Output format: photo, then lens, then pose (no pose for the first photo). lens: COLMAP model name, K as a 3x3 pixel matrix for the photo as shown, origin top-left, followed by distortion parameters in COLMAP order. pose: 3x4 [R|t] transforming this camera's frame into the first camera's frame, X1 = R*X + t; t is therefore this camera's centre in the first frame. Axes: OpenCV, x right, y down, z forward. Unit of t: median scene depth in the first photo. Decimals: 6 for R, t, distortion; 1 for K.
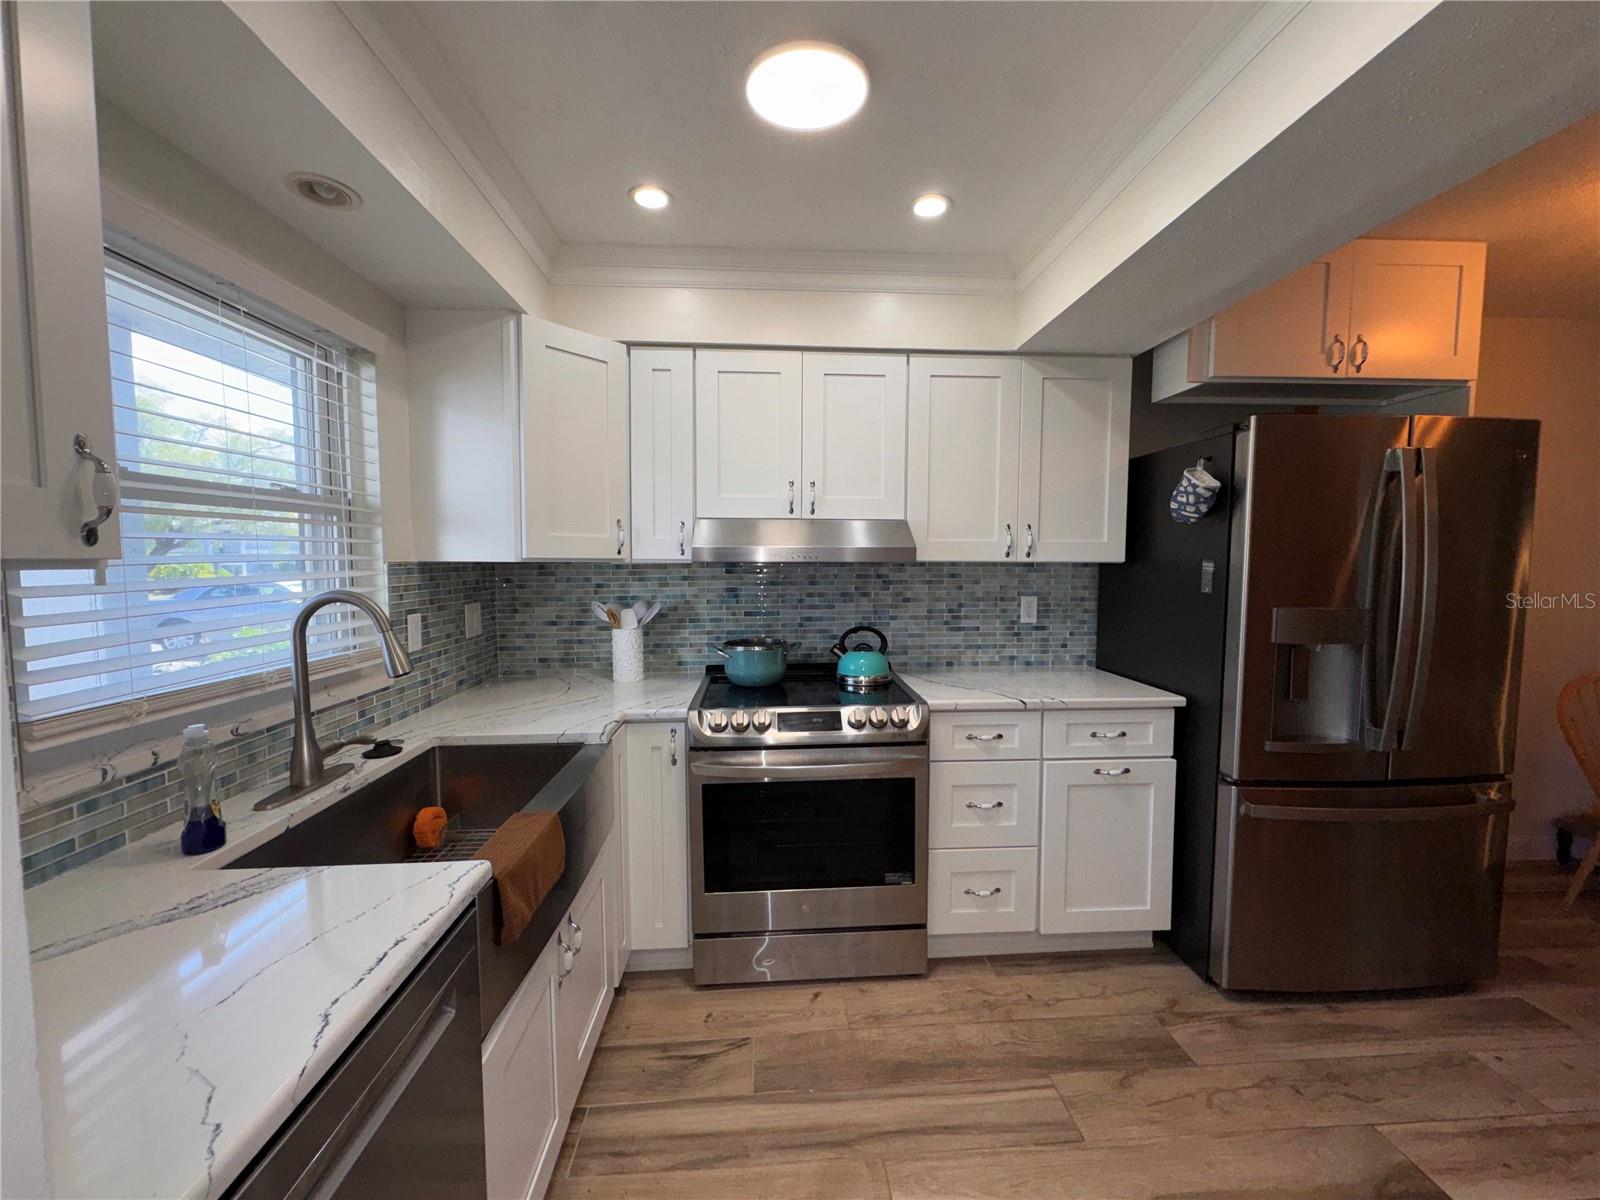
lens RADIAL K [[638.7, 0, 800.0], [0, 638.7, 600.0], [0, 0, 1]] dist [-0.000748, -0.000110]
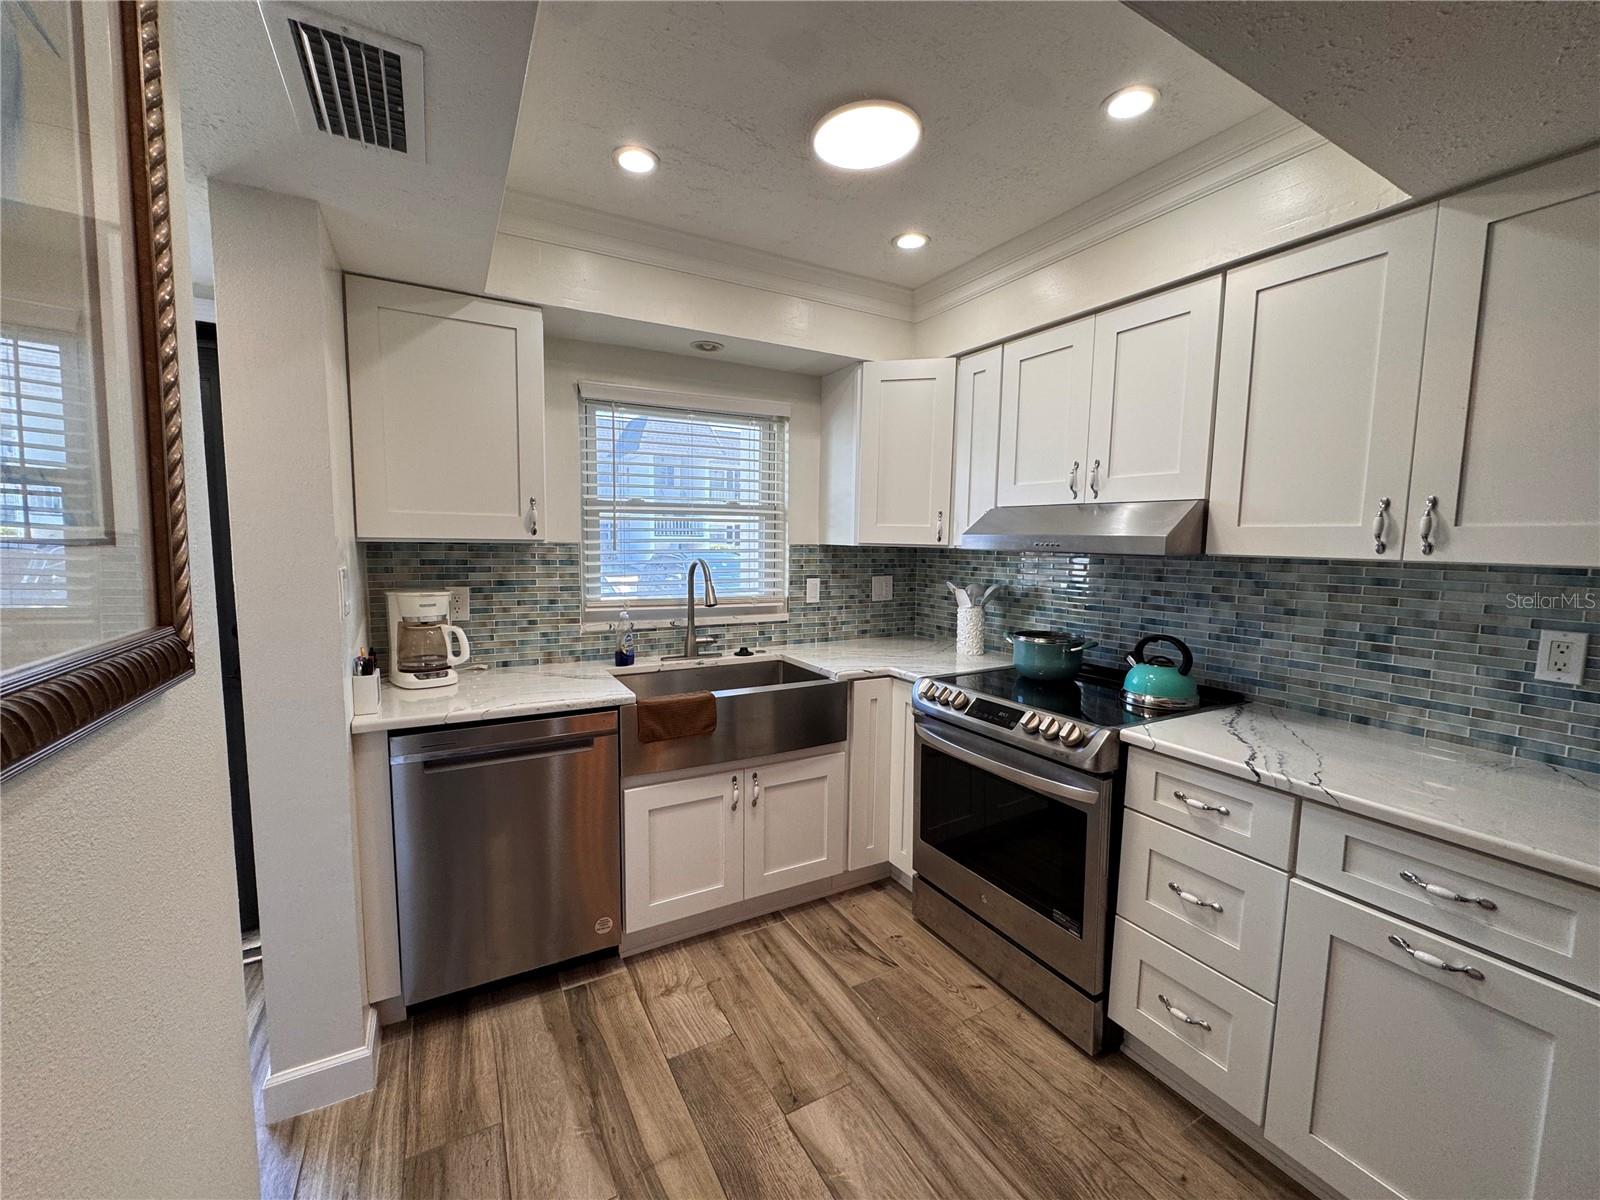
lens RADIAL K [[638.7, 0, 800.0], [0, 638.7, 600.0], [0, 0, 1]] dist [-0.000748, -0.000110]
pose [[0.434412, 0.093563, -0.895842, 0.618981], [-0.074360, 0.994920, 0.067853, -0.022862], [0.897640, 0.037138, 0.439162, 0.242438]]
